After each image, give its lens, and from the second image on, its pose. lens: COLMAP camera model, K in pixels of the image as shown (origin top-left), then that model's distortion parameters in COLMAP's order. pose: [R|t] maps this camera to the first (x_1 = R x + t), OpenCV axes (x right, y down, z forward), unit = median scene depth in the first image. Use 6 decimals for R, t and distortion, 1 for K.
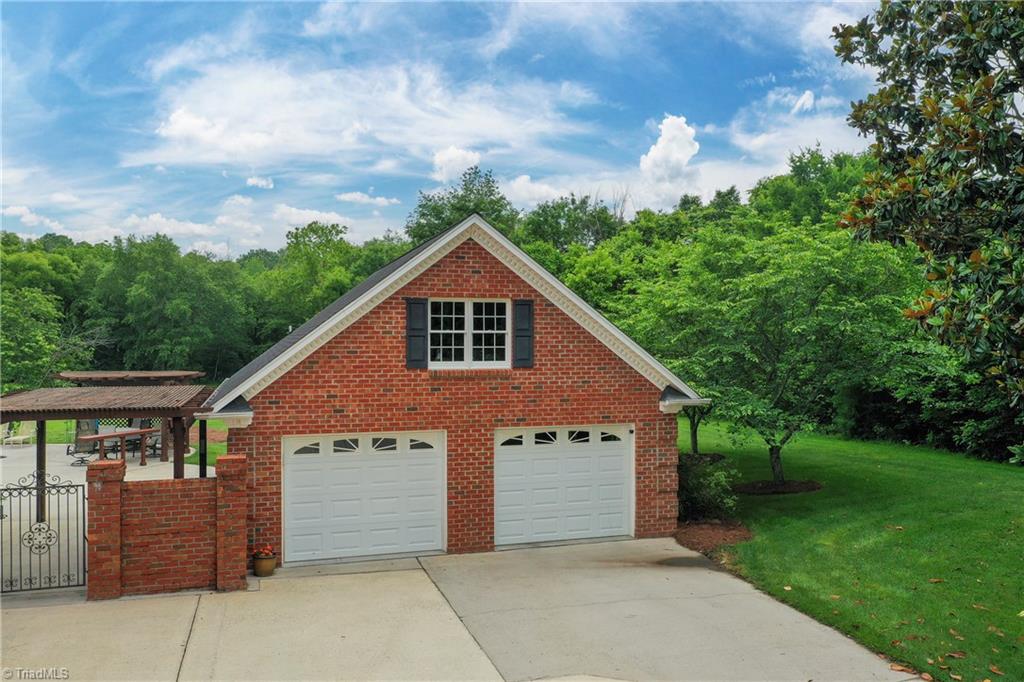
lens RADIAL K [[807.3, 0, 512.0], [0, 807.3, 341.0], [0, 0, 1]] dist [0.003207, 0.001732]
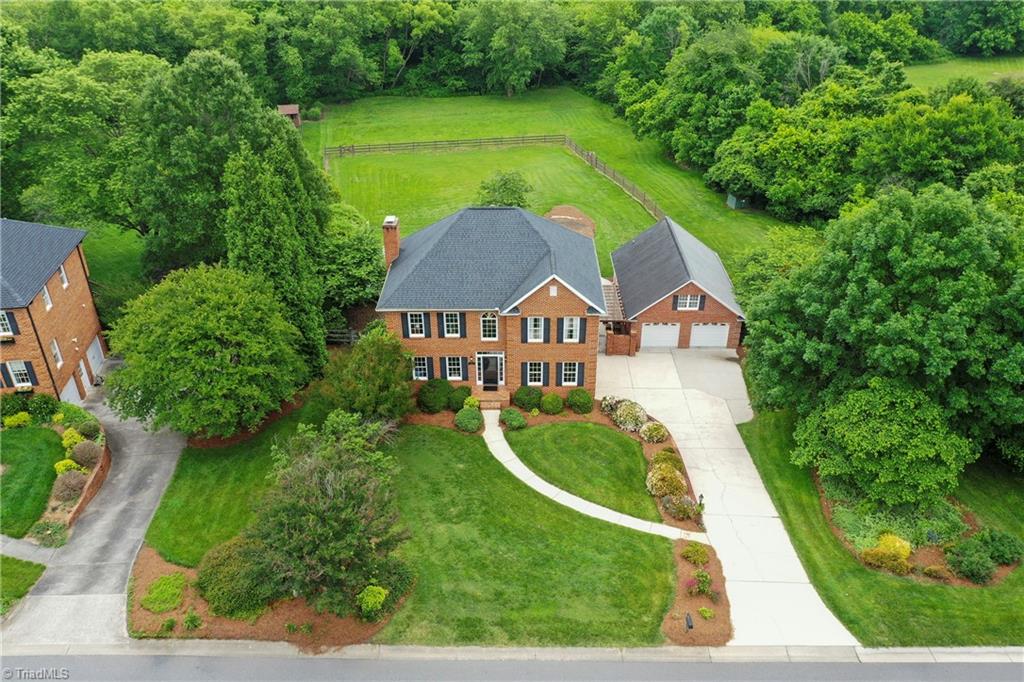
lens RADIAL K [[807.3, 0, 512.0], [0, 807.3, 341.0], [0, 0, 1]] dist [0.003207, 0.001732]
pose [[0.952817, 0.147199, -0.265465, 0.208129], [0.007846, 0.862315, 0.506311, -1.899314], [0.303443, -0.484505, 0.820474, -2.700267]]
